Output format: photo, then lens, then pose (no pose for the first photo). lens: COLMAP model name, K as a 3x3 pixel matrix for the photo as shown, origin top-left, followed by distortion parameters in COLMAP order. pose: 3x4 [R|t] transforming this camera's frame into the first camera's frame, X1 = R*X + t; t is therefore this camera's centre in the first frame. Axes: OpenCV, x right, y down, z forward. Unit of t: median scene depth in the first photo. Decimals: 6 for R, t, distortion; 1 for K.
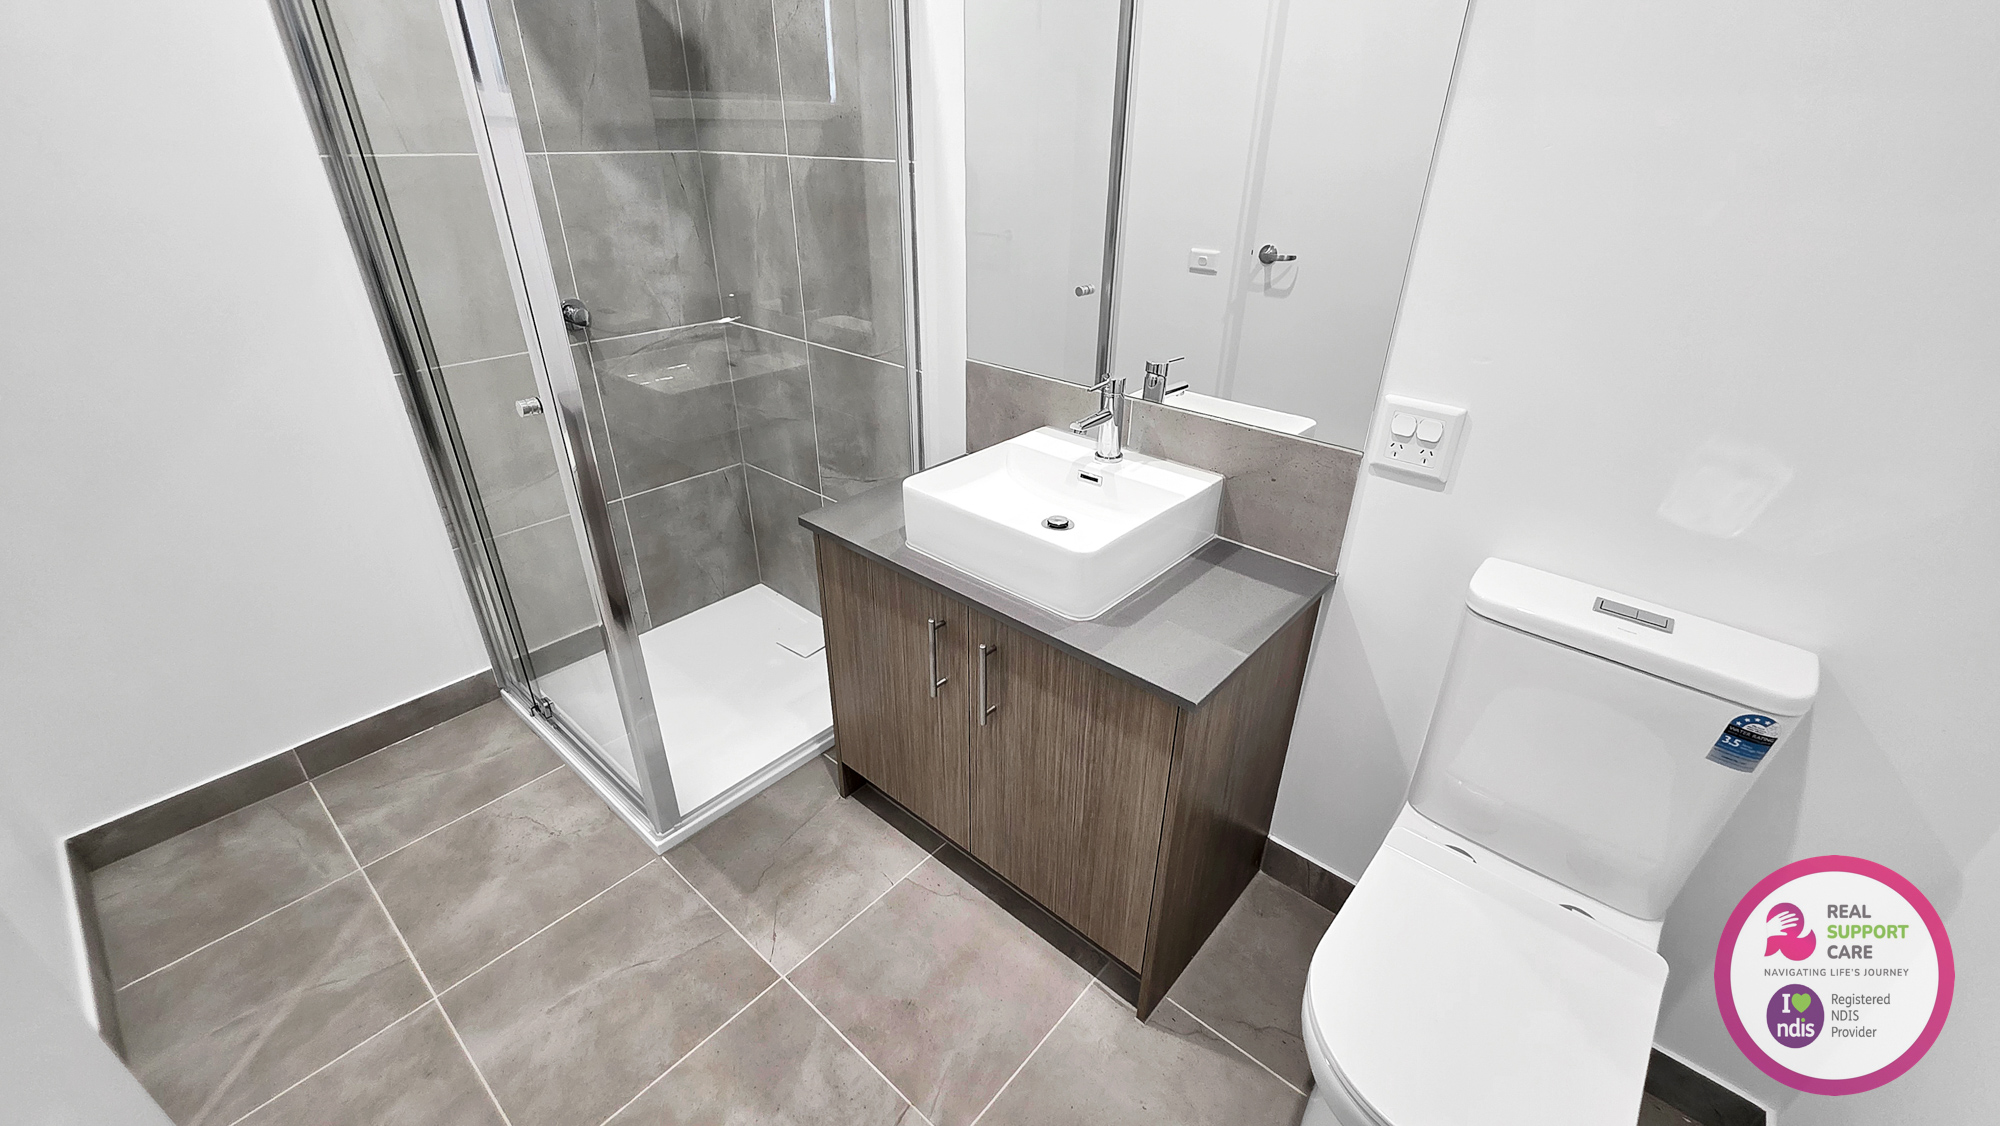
lens RADIAL K [[827.5, 0, 997.6], [0, 827.5, 564.9], [0, 0, 1]] dist [-0.000434, 0.000070]
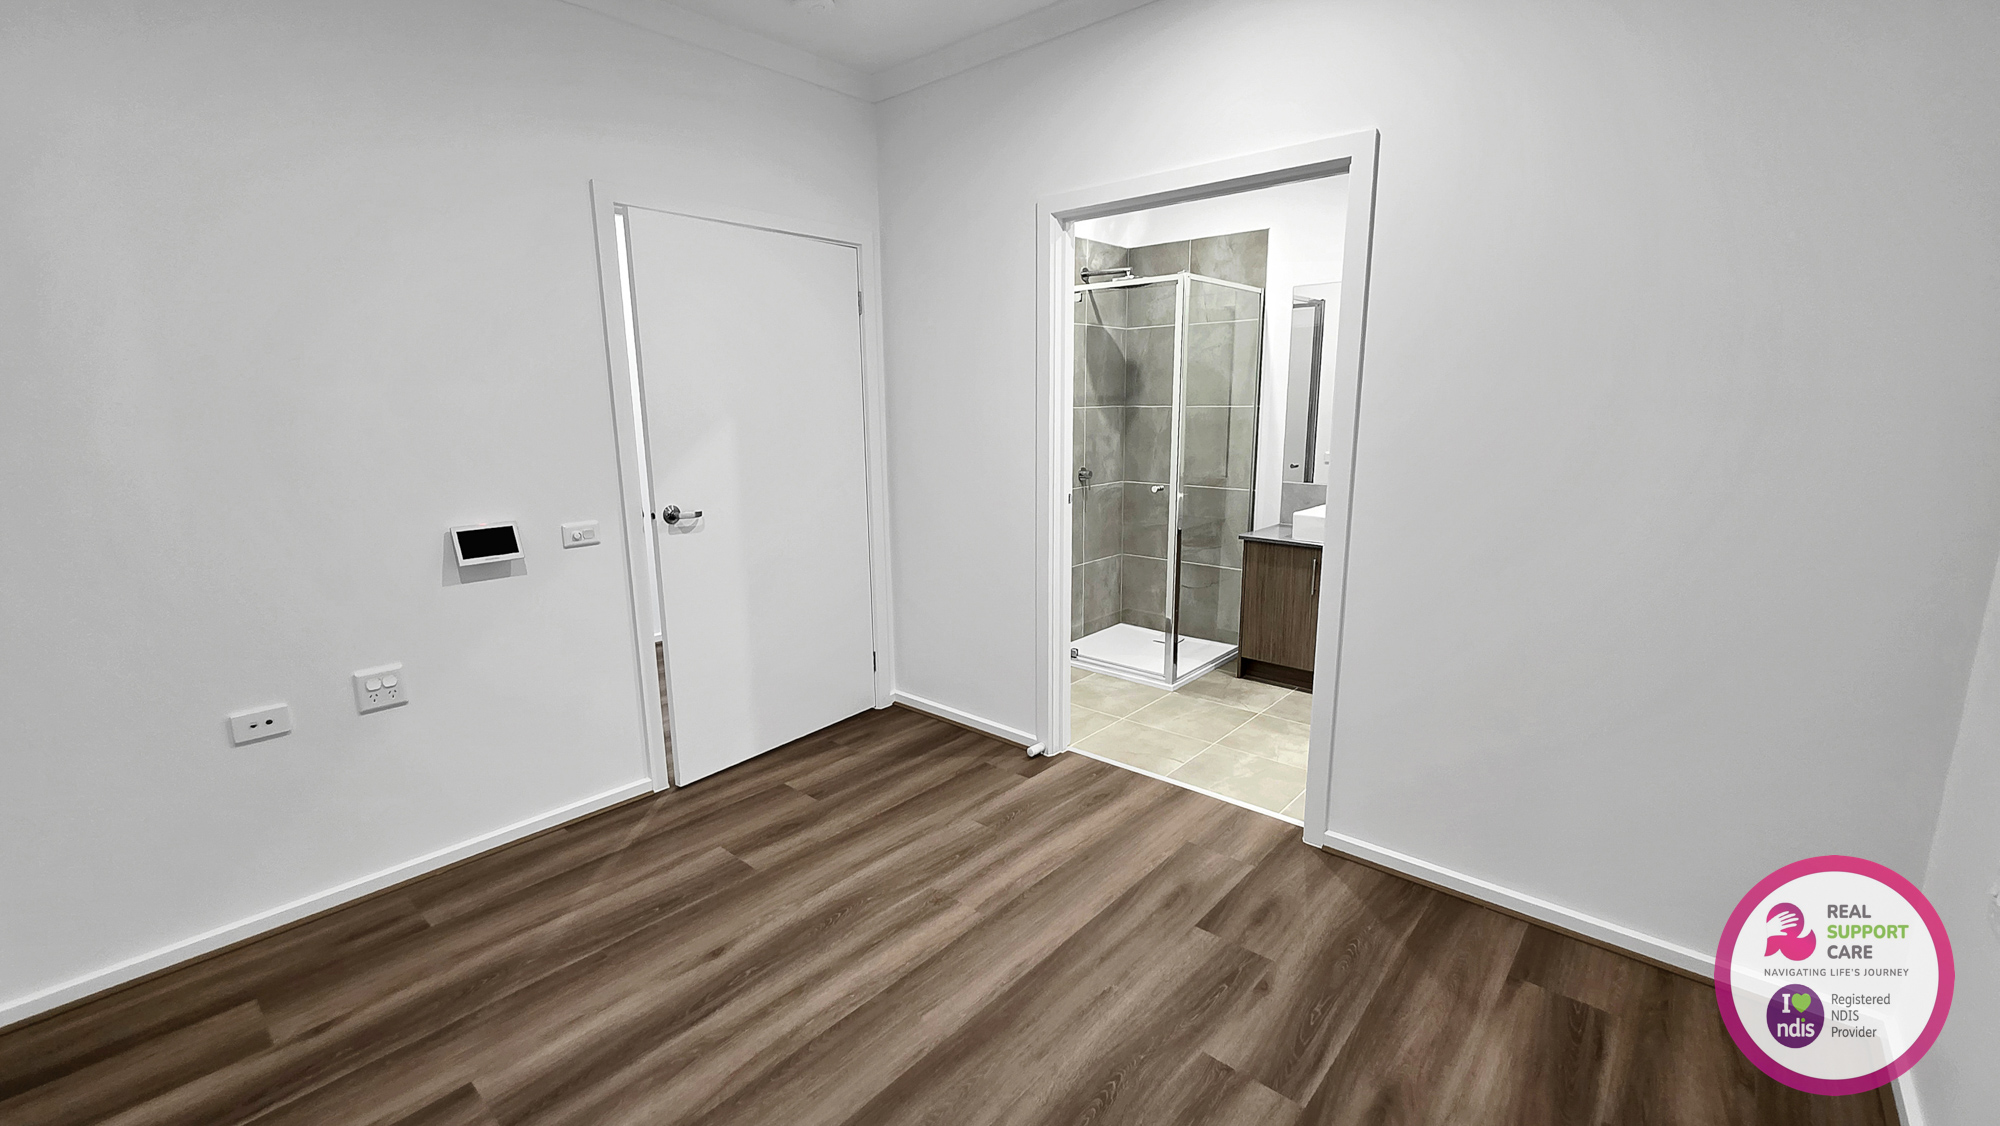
lens RADIAL K [[827.5, 0, 997.6], [0, 827.5, 564.9], [0, 0, 1]] dist [-0.000434, 0.000070]
pose [[0.999898, -0.014132, -0.002288, -0.720772], [0.012864, 0.957086, -0.289517, 0.549555], [0.006281, 0.289458, 0.957170, -1.012579]]
